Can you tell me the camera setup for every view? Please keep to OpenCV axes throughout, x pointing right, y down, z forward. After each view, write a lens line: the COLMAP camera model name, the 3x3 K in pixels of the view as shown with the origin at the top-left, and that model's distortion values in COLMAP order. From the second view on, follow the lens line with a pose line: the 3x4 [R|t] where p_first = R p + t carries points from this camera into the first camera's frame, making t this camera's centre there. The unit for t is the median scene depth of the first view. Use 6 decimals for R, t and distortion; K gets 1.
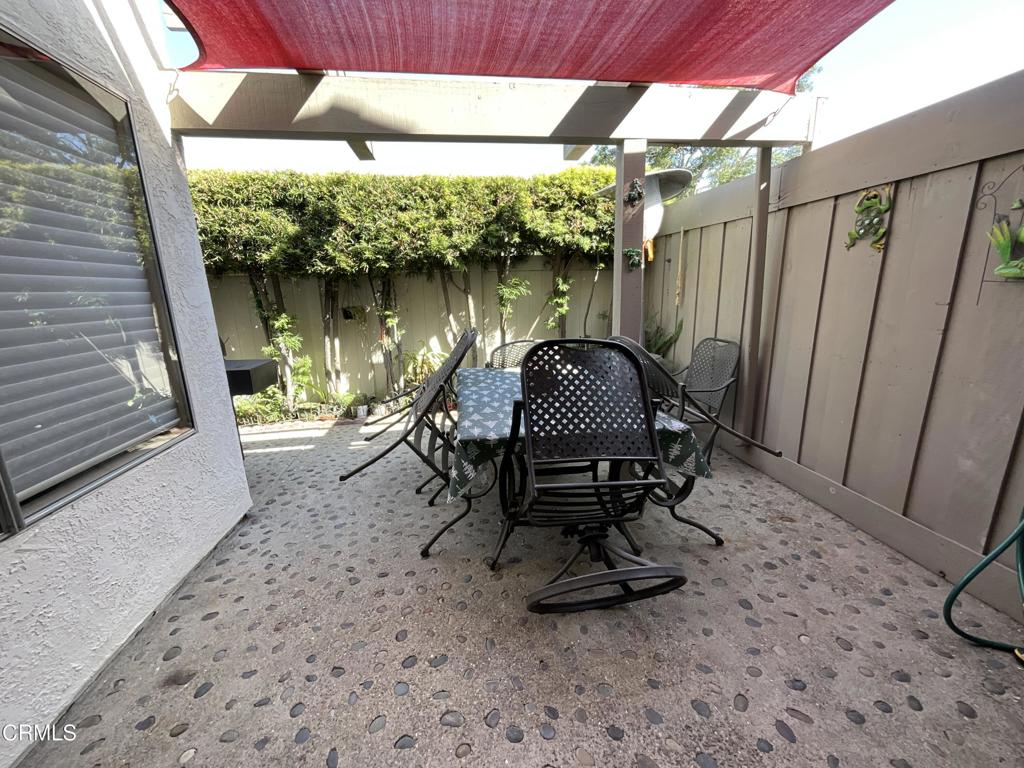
lens RADIAL K [[410.3, 0, 511.1], [0, 410.3, 382.2], [0, 0, 1]] dist [0.000456, 0.000163]
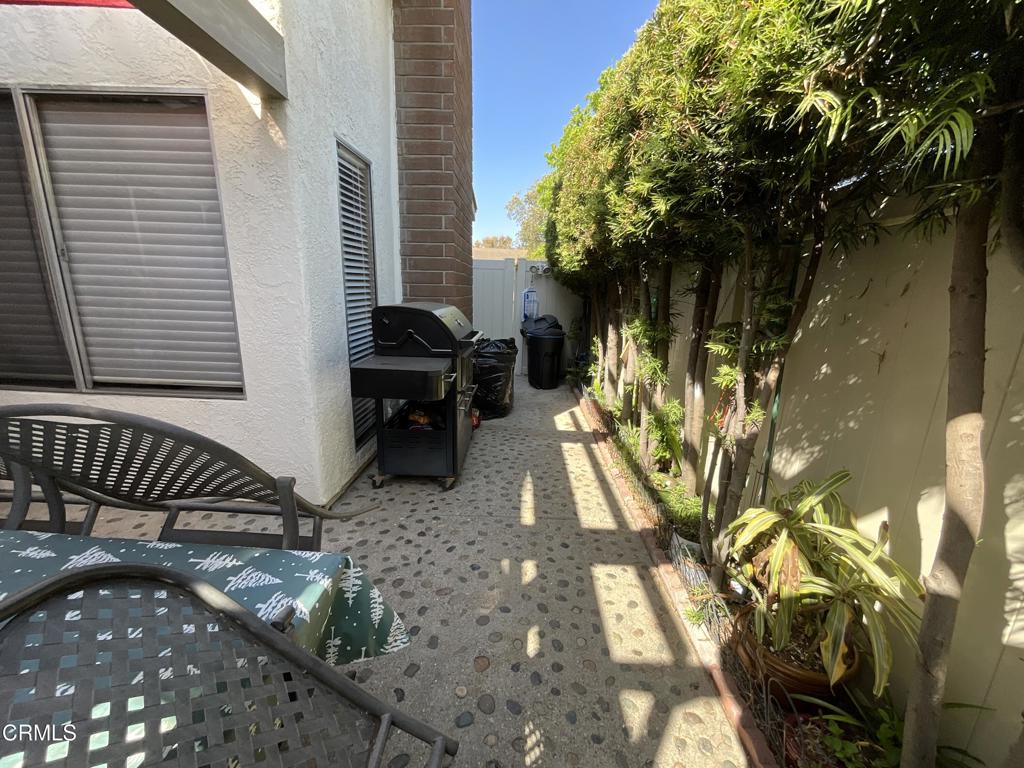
lens RADIAL K [[410.3, 0, 510.6], [0, 410.3, 381.8], [0, 0, 1]] dist [0.000456, 0.000163]
pose [[-0.159713, 0.238610, -0.957892, 0.082106], [-0.247296, 0.929736, 0.272829, -0.216004], [0.955686, 0.280457, -0.089484, 0.965793]]
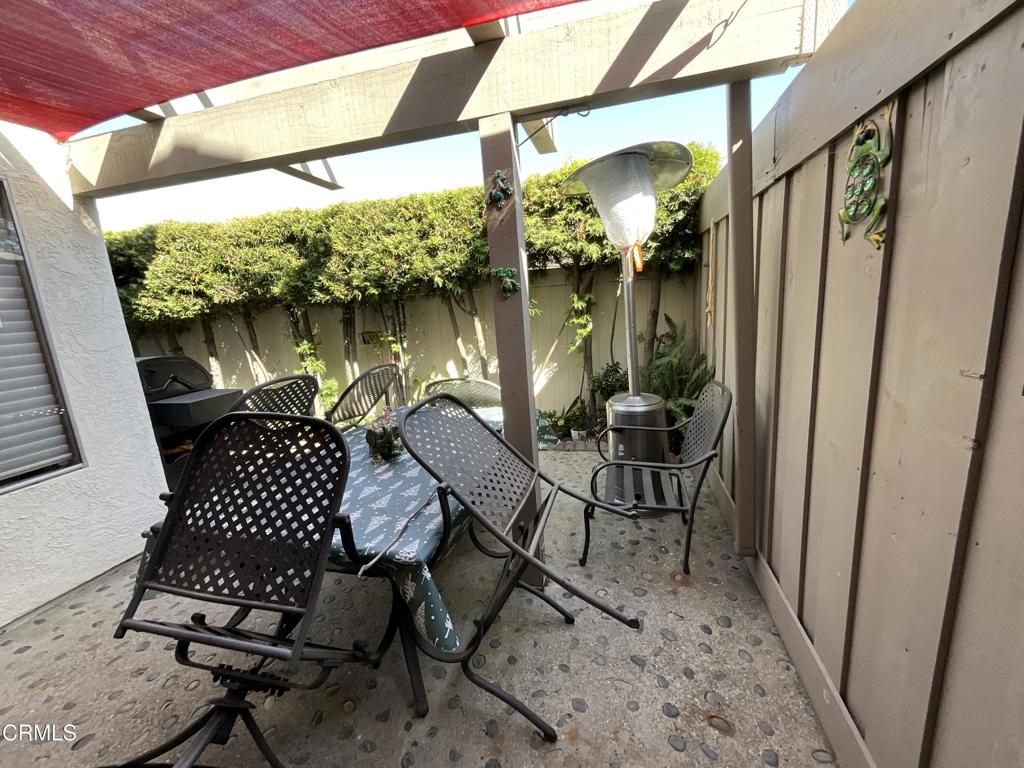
lens RADIAL K [[410.3, 0, 511.3], [0, 410.3, 382.4], [0, 0, 1]] dist [0.000456, 0.000163]
pose [[0.925659, 0.036442, -0.376599, 0.380474], [-0.041201, 0.999140, -0.004586, -0.079174], [0.376108, 0.019761, 0.926365, 0.223253]]
